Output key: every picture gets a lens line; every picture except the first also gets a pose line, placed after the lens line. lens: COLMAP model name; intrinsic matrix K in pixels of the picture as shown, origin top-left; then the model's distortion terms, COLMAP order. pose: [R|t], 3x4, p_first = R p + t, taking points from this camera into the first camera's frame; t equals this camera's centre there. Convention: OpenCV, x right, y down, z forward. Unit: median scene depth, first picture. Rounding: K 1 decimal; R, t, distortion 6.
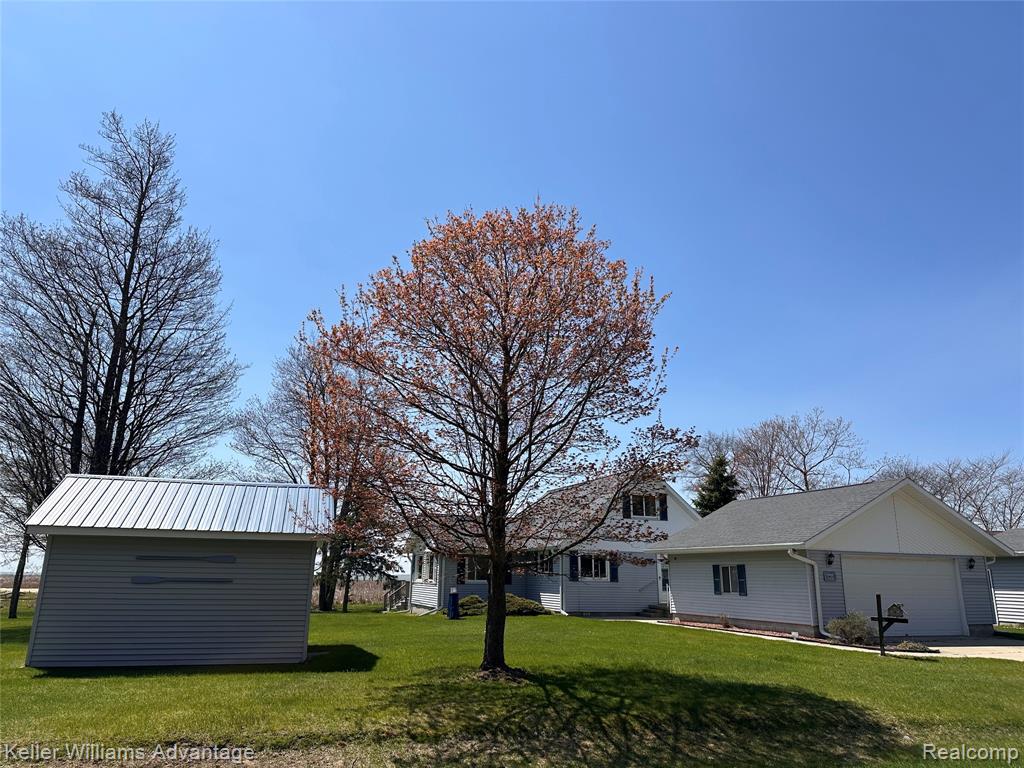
lens RADIAL K [[709.7, 0, 519.4], [0, 709.7, 375.0], [0, 0, 1]] dist [0.113352, -0.131537]
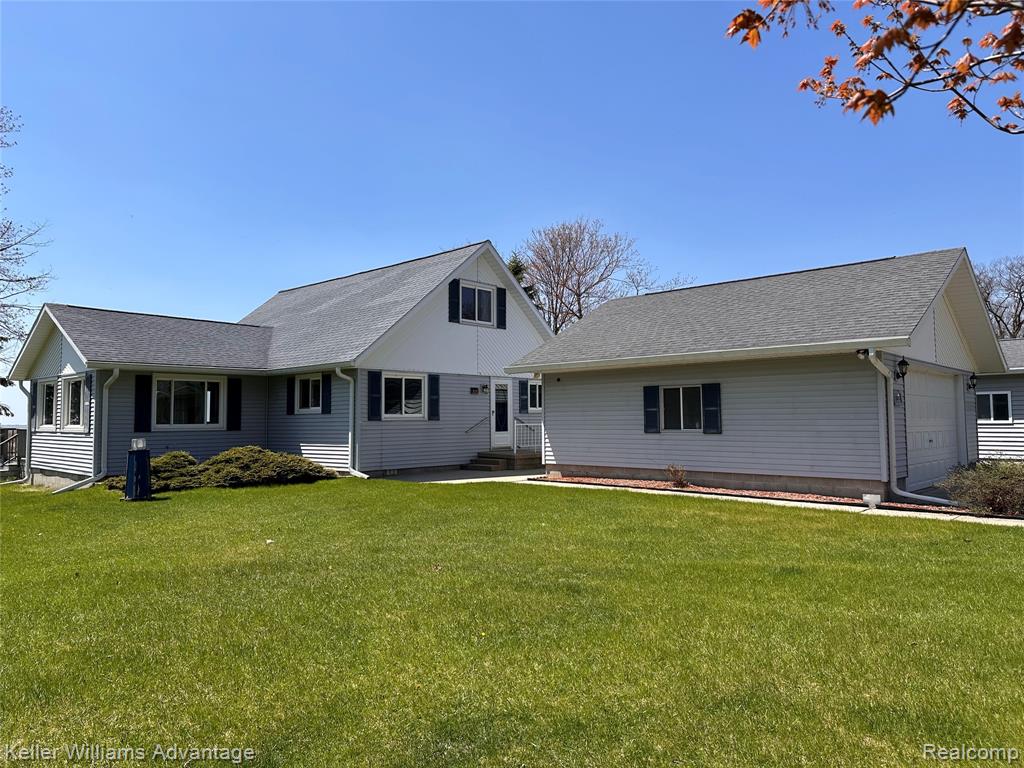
lens RADIAL K [[711.0, 0, 509.5], [0, 711.0, 373.0], [0, 0, 1]] dist [0.069867, 0.000547]
pose [[0.906472, 0.005968, 0.422223, -0.071669], [-0.094377, 0.977469, 0.188803, 0.136804], [-0.411584, -0.210993, 0.886612, 0.471918]]
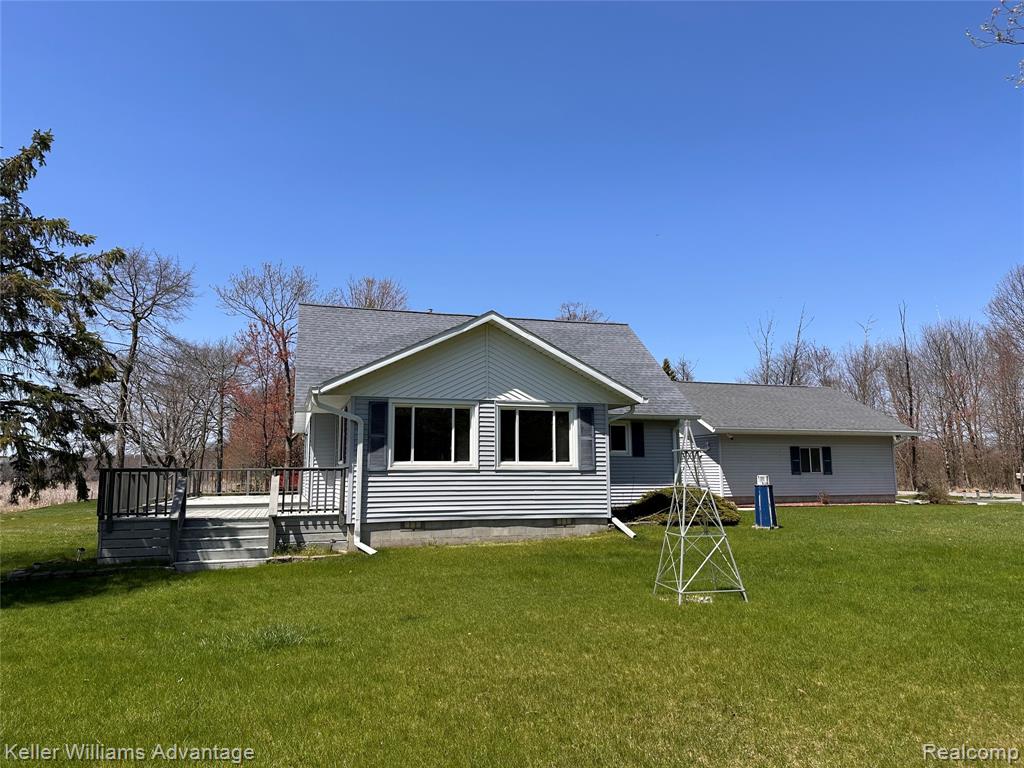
lens RADIAL K [[709.7, 0, 519.4], [0, 709.7, 375.0], [0, 0, 1]] dist [0.113352, -0.131537]
pose [[0.066236, 0.115685, 0.991075, -0.679908], [-0.270628, 0.958108, -0.093750, 0.326816], [-0.960403, -0.262003, 0.094769, 1.159003]]
